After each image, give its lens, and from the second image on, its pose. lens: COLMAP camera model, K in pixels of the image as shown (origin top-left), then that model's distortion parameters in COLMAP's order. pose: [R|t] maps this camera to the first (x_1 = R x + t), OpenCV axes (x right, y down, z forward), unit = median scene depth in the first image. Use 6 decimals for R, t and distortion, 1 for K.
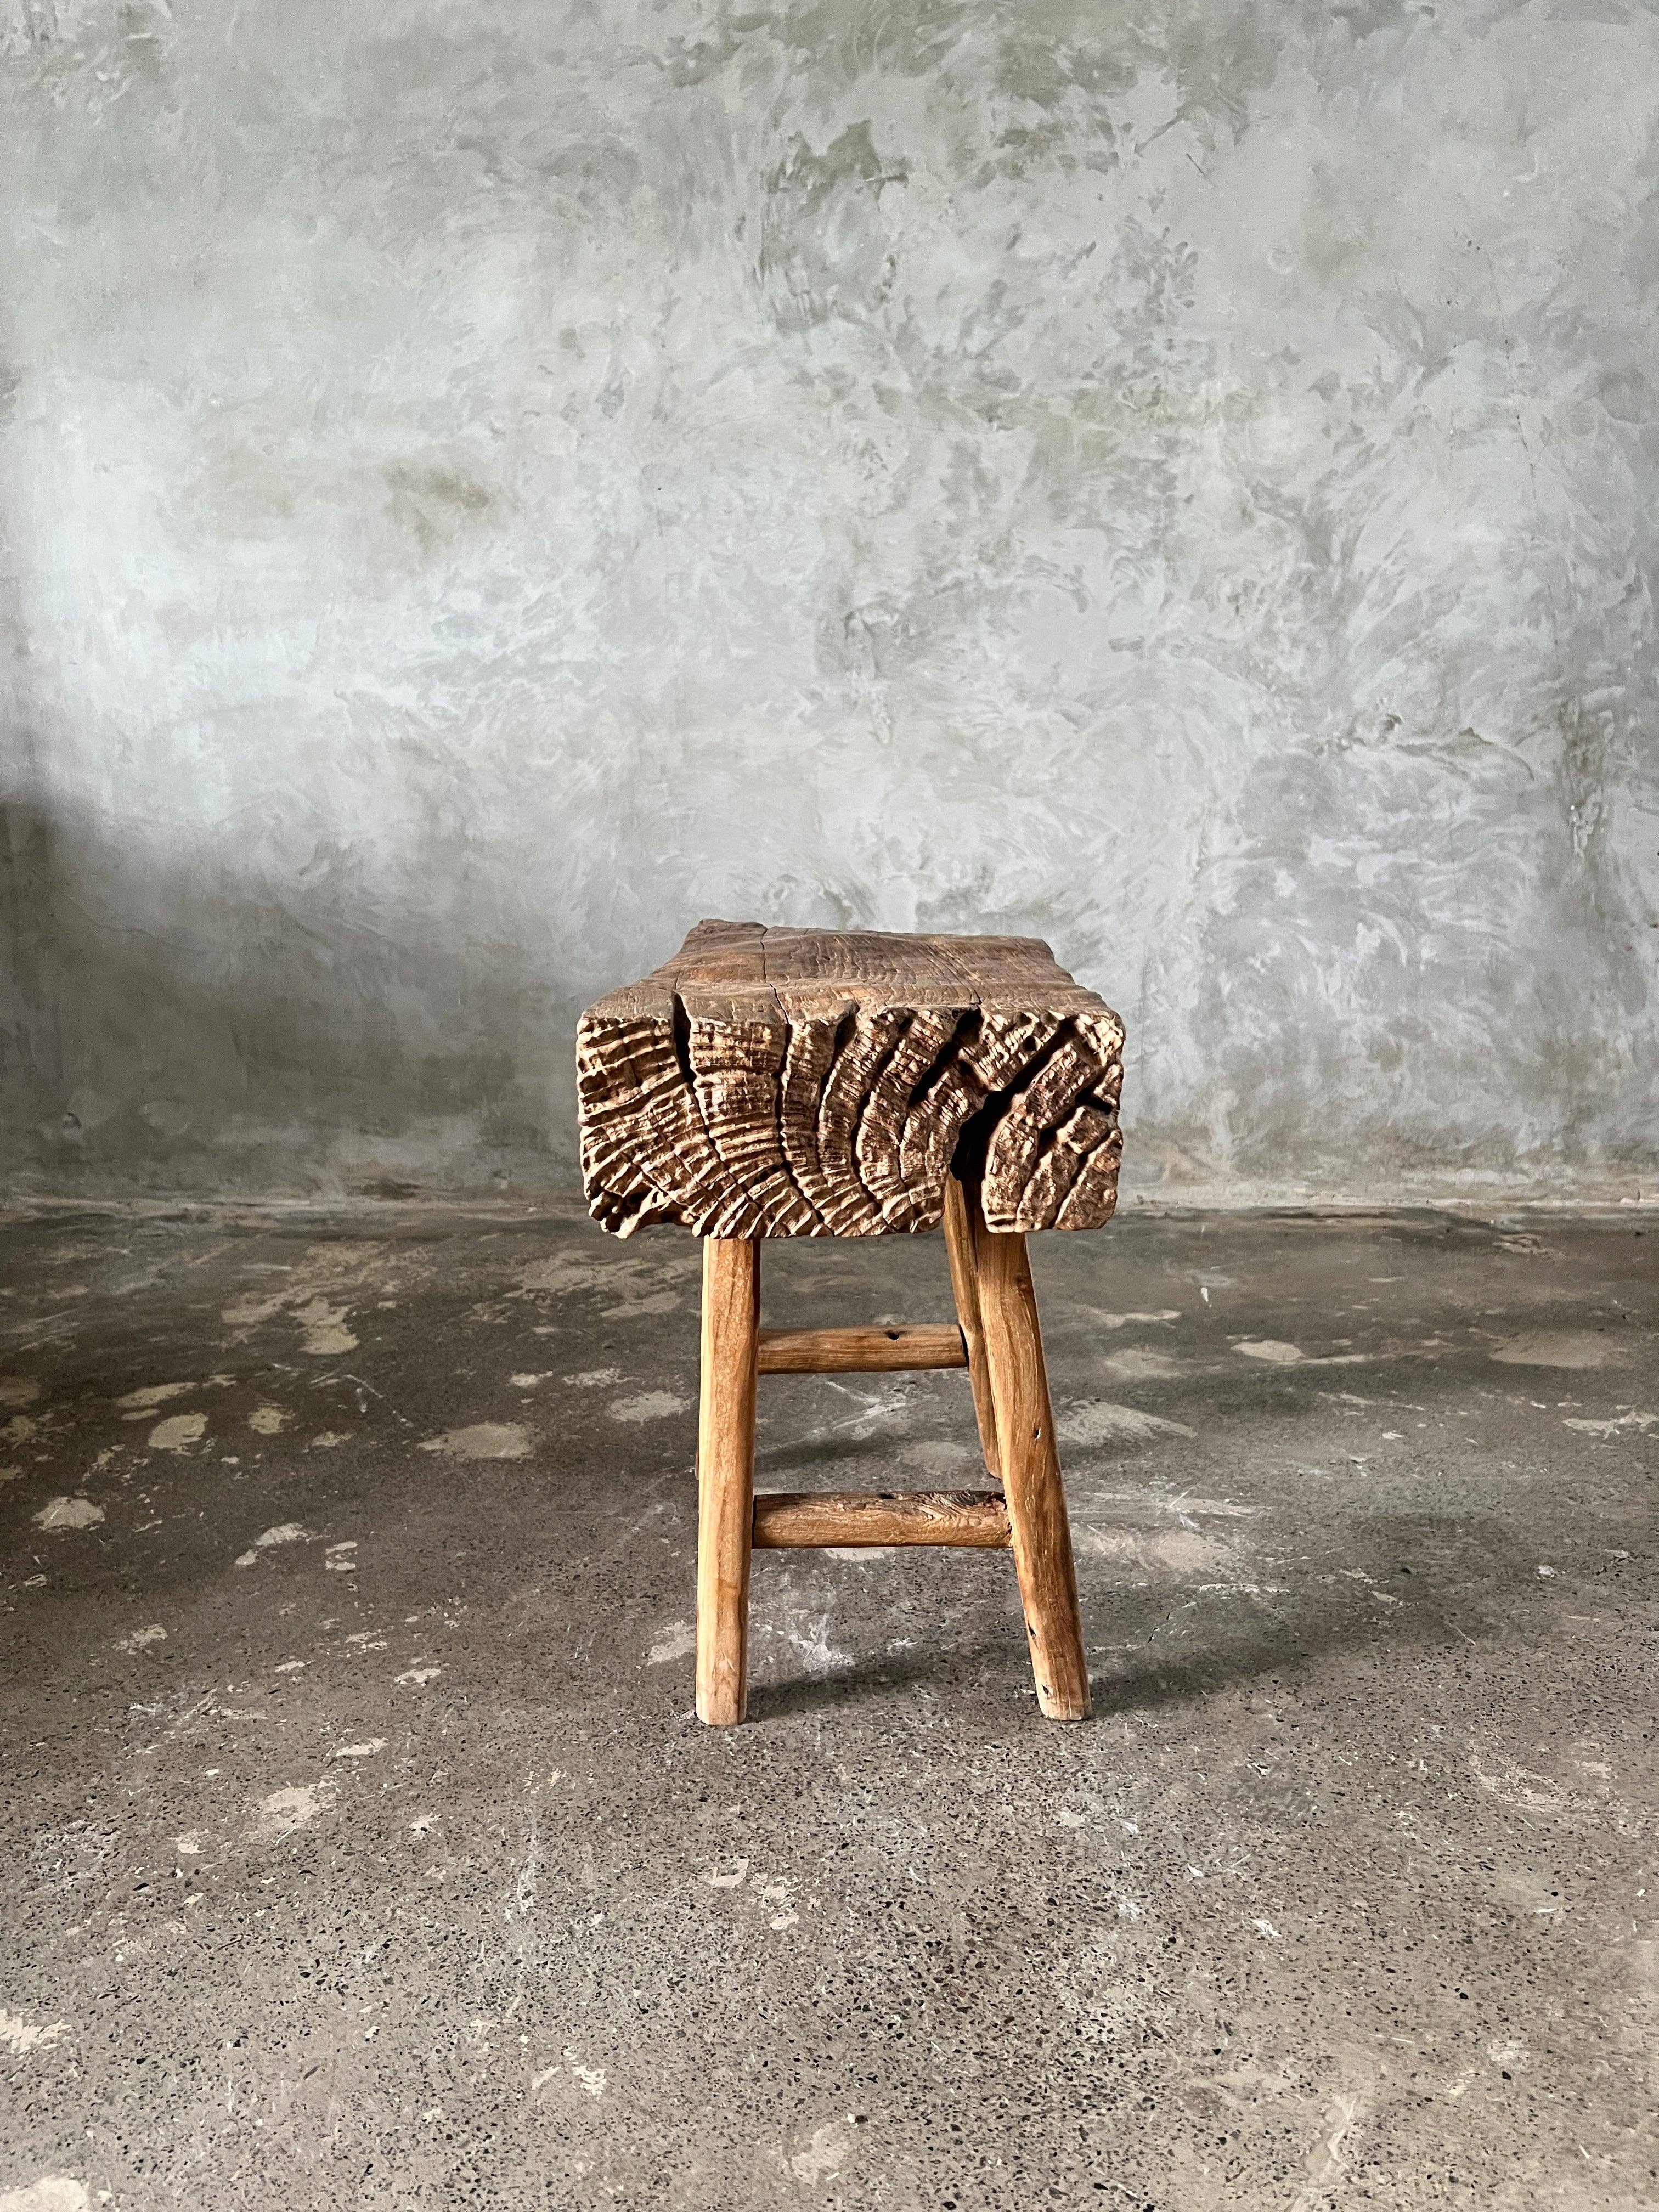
lens RADIAL K [[1675.3, 0, 843.6], [0, 1675.3, 1108.0], [0, 0, 1]] dist [0.031881, -0.043126]
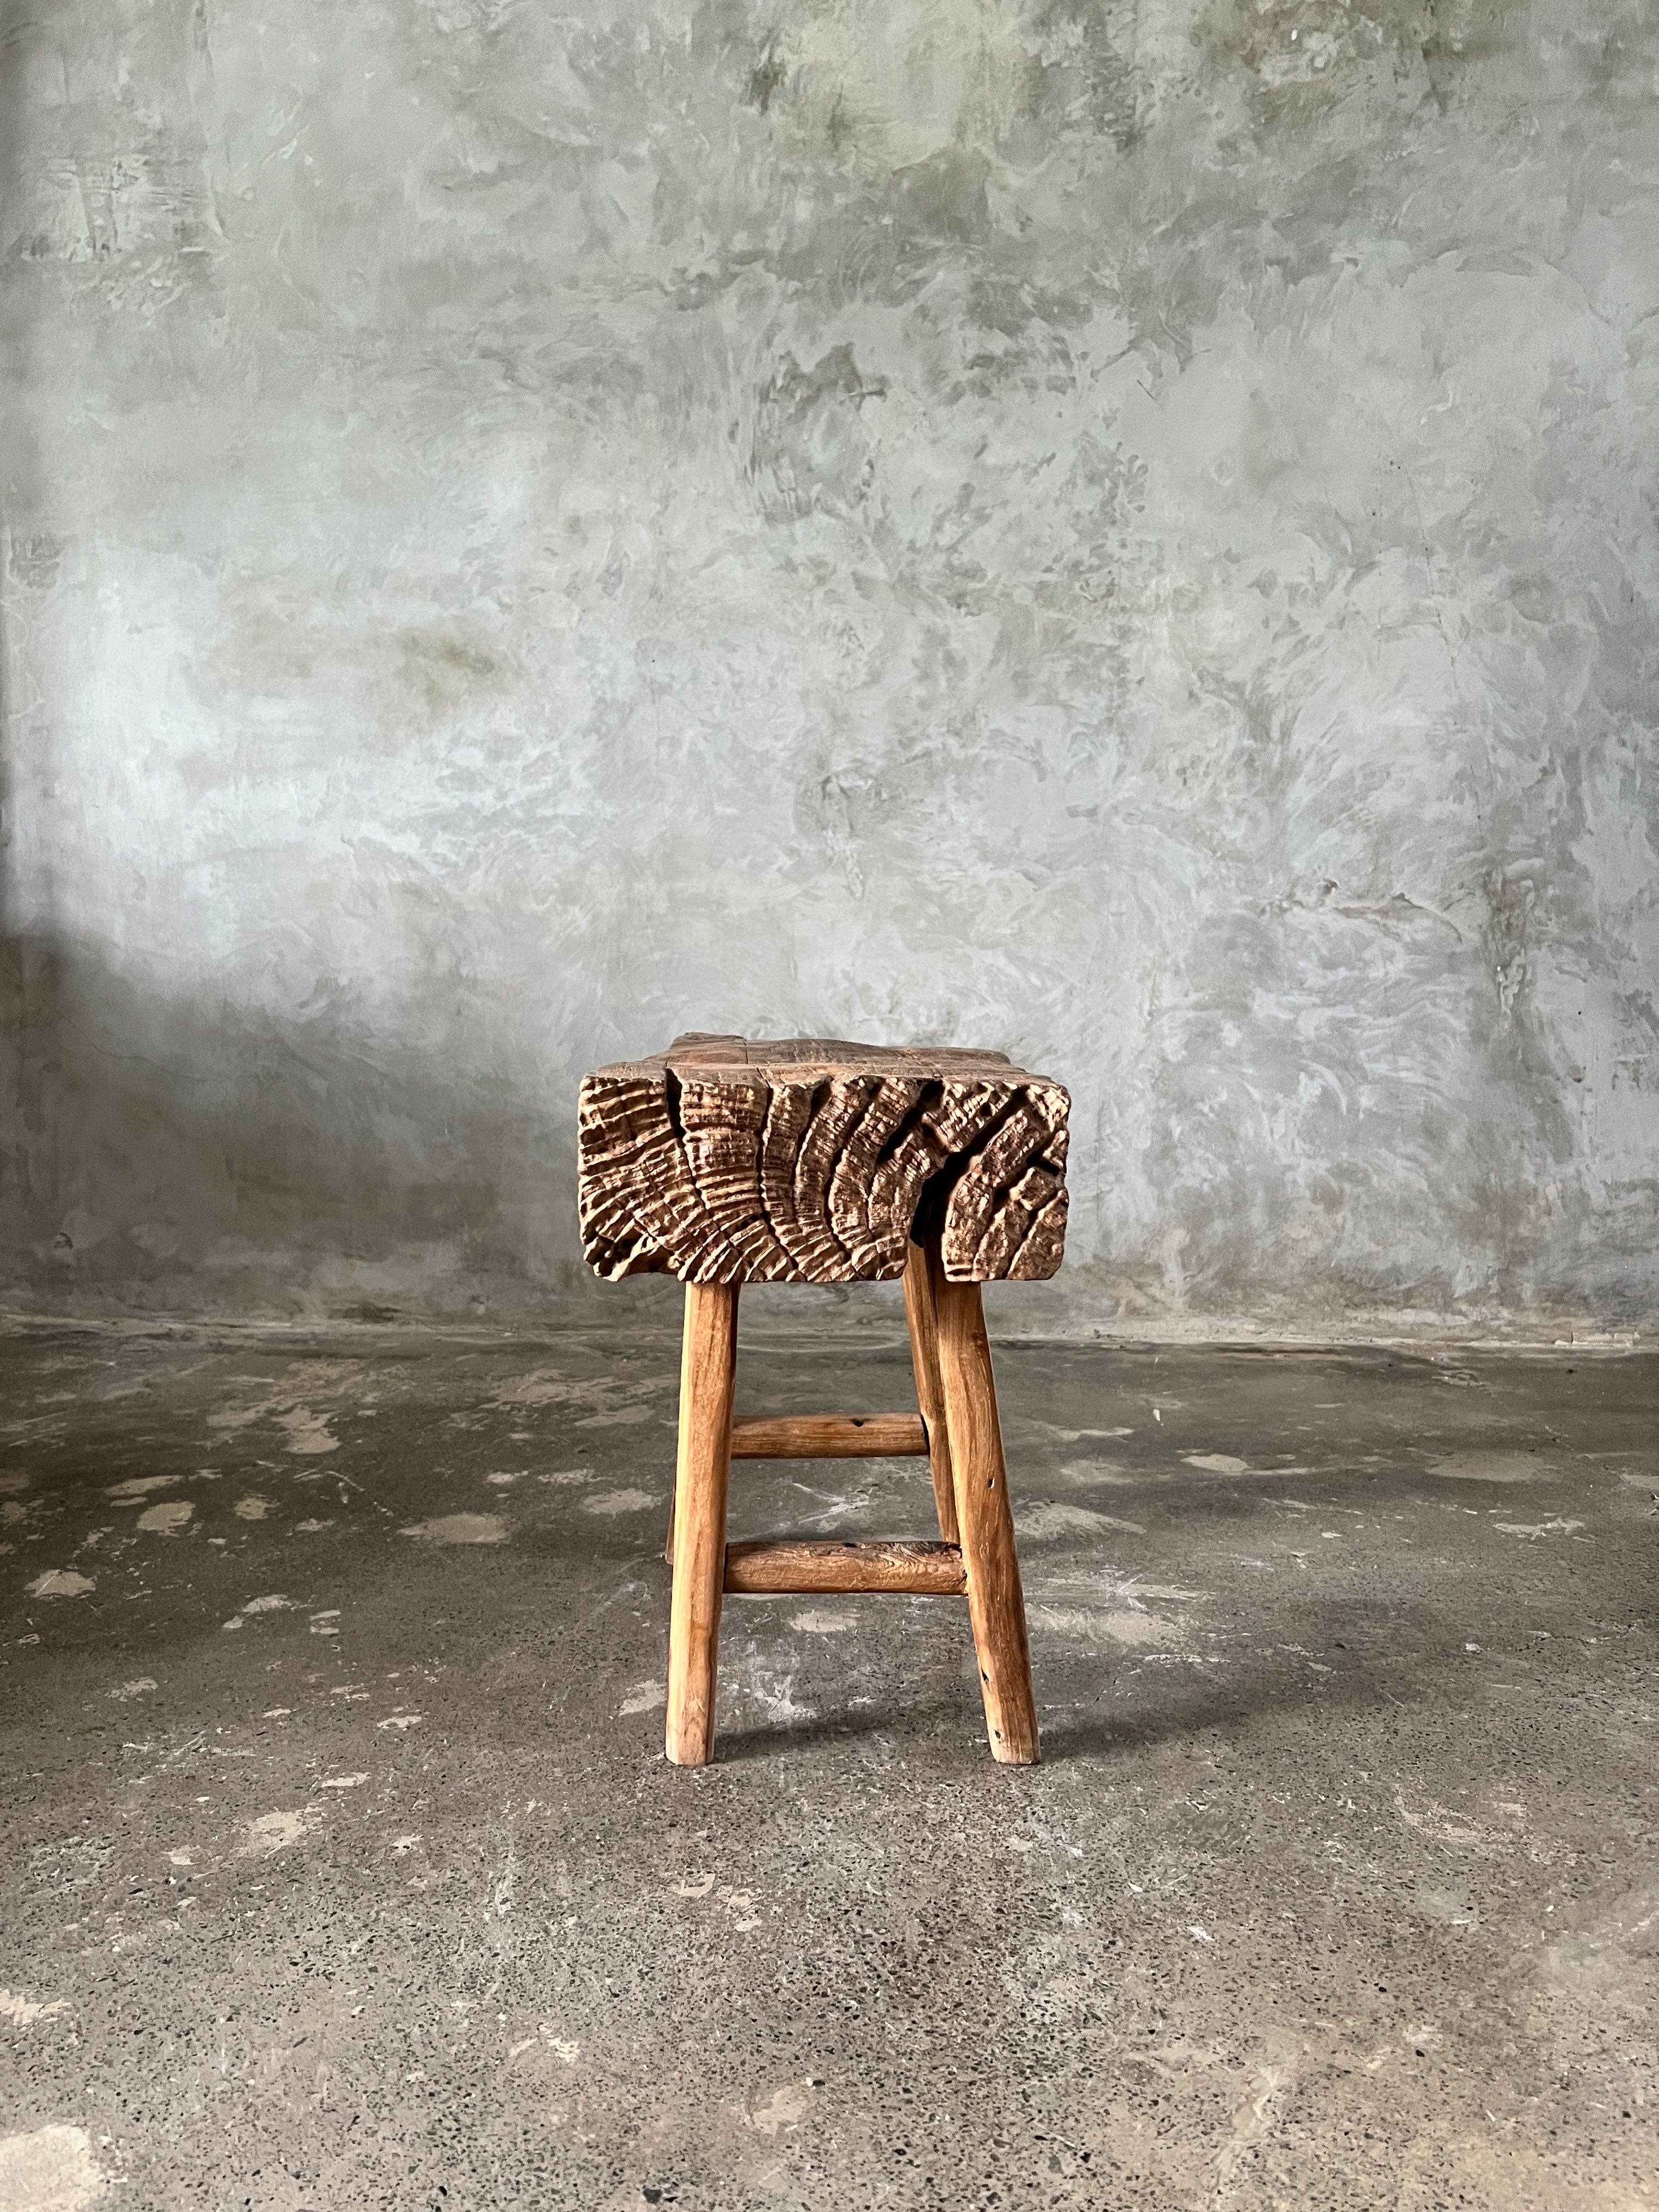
lens RADIAL K [[1675.3, 0, 842.9], [0, 1675.3, 1122.8], [0, 0, 1]] dist [0.031881, -0.043126]
pose [[0.999651, 0.018673, 0.018674, -0.002150], [-0.016612, 0.994332, -0.105019, 0.041028], [-0.020529, 0.104672, 0.994295, -0.048534]]
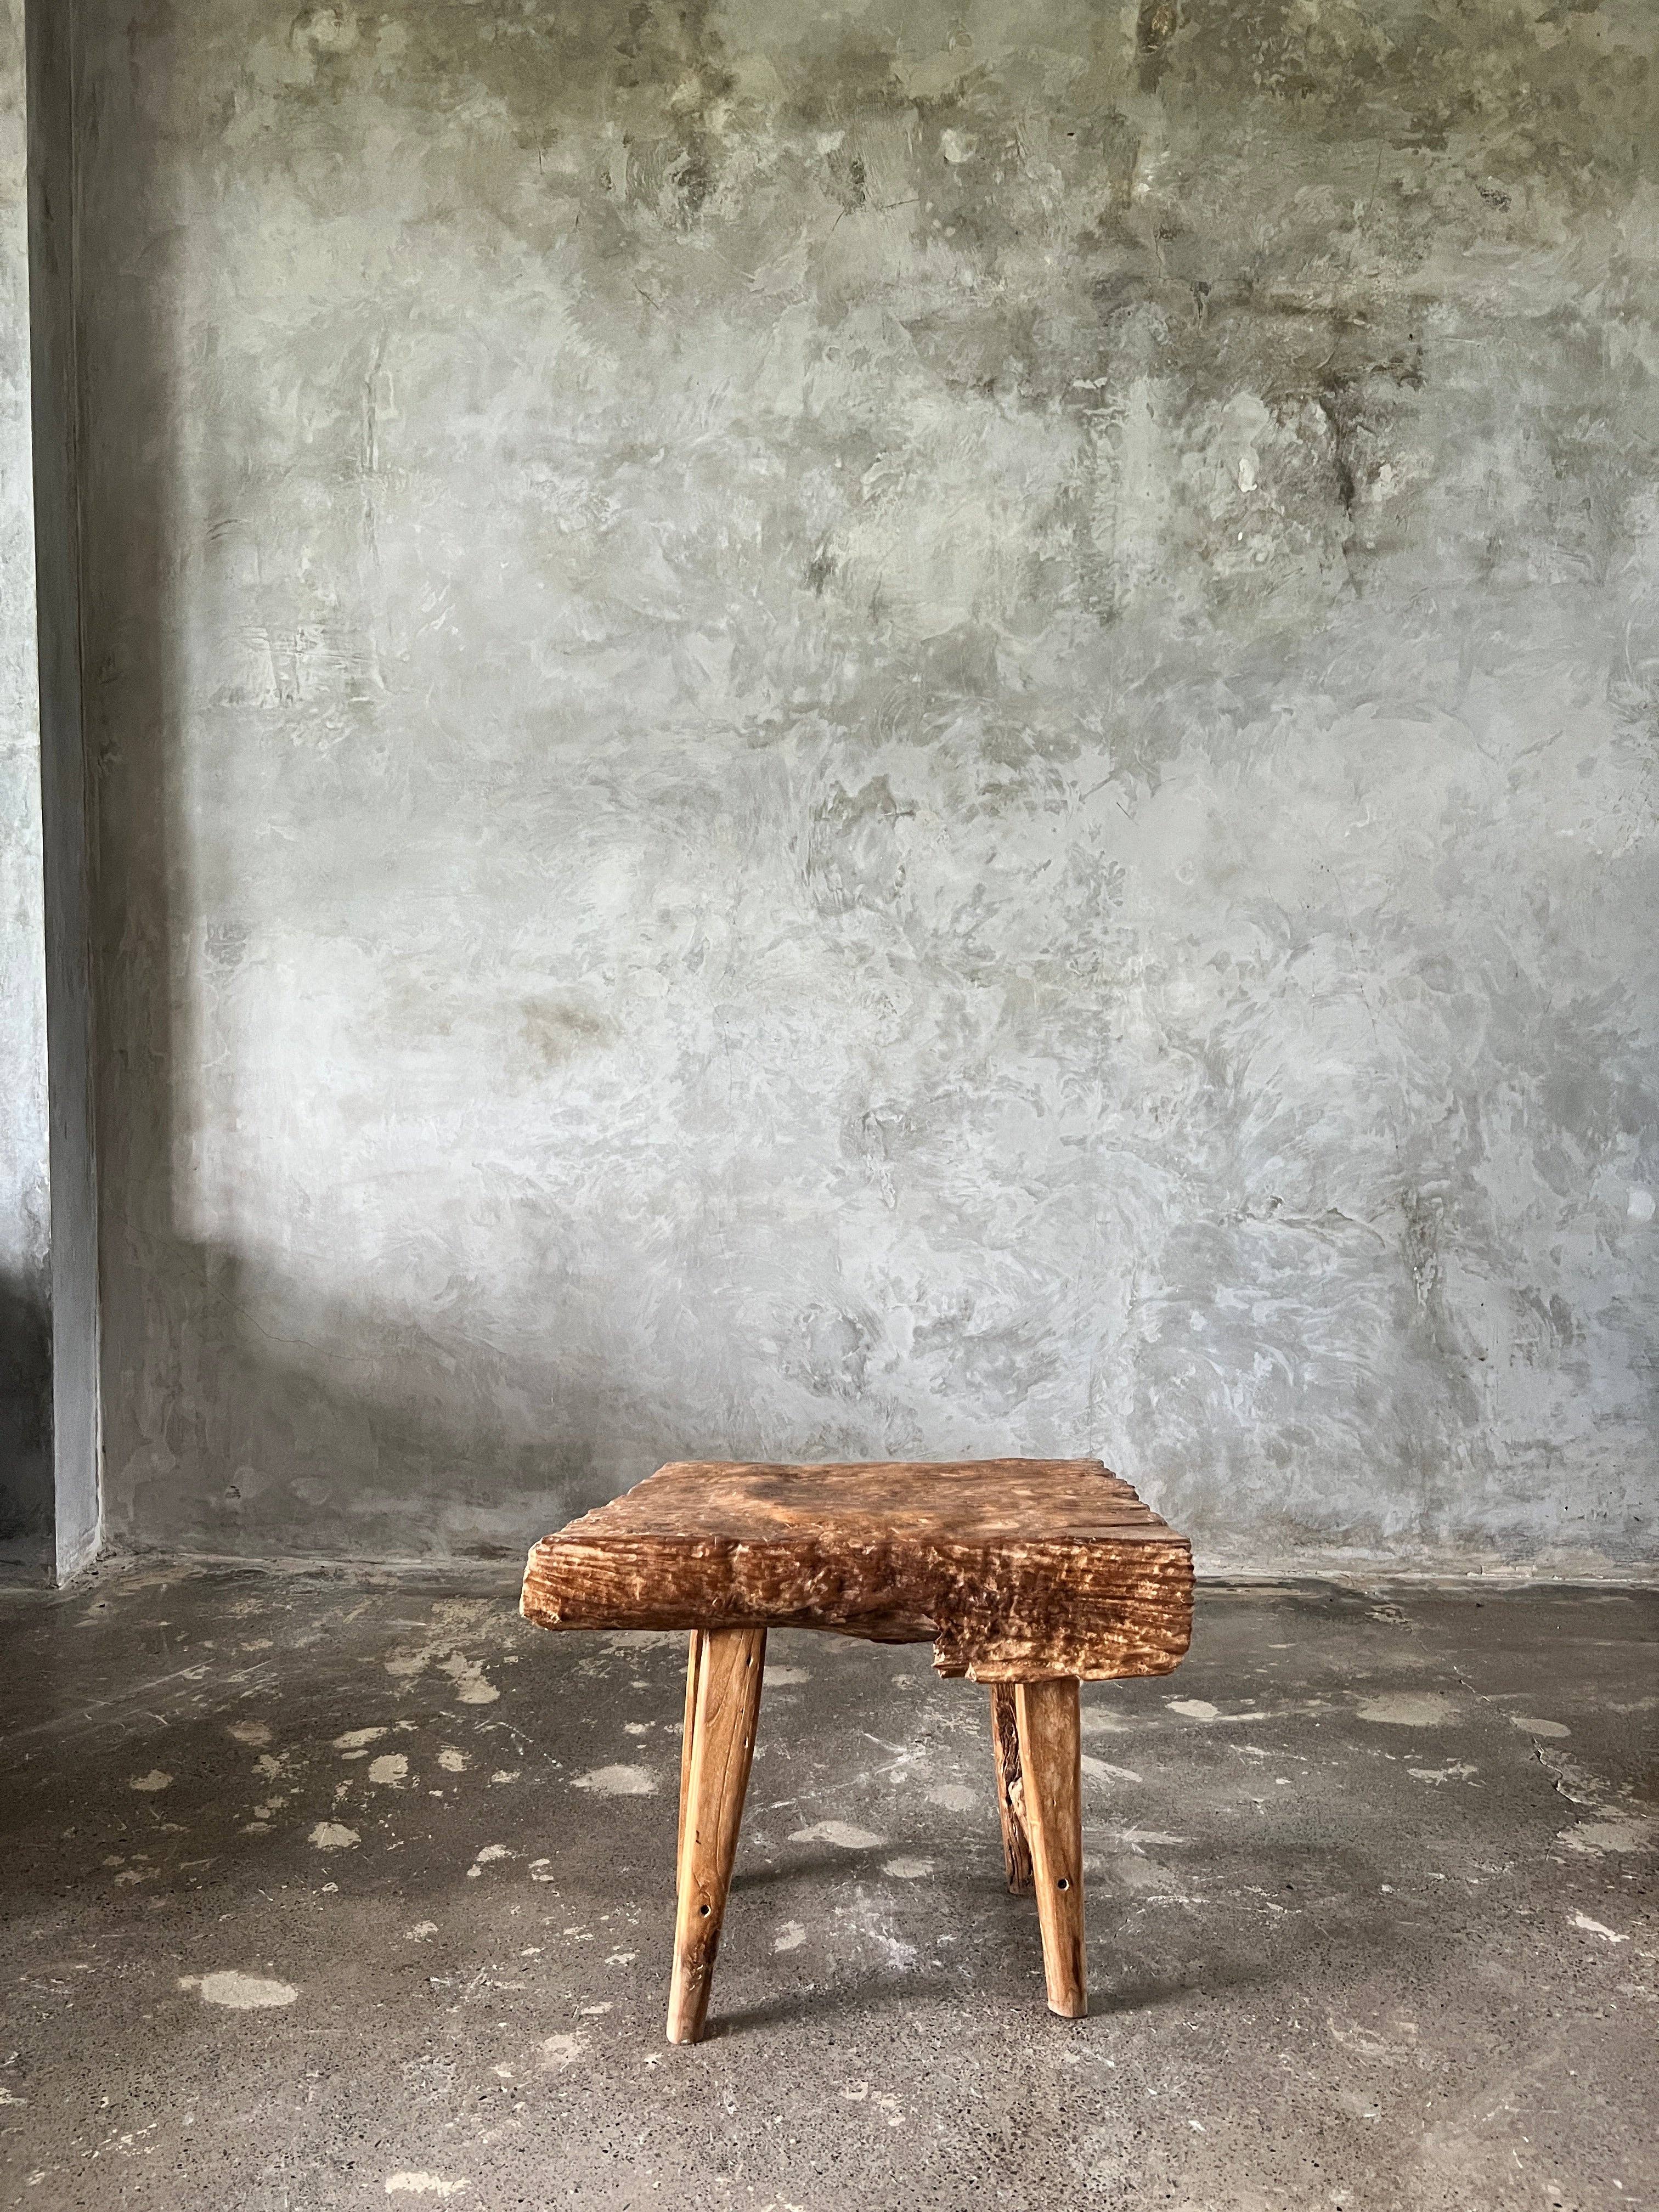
lens RADIAL K [[1675.3, 0, 810.0], [0, 1675.3, 1126.4], [0, 0, 1]] dist [0.031881, -0.043126]
pose [[0.999491, 0.019008, 0.025631, -0.078946], [-0.015071, 0.989185, -0.145900, -0.096135], [-0.028127, 0.145439, 0.988967, -0.319691]]
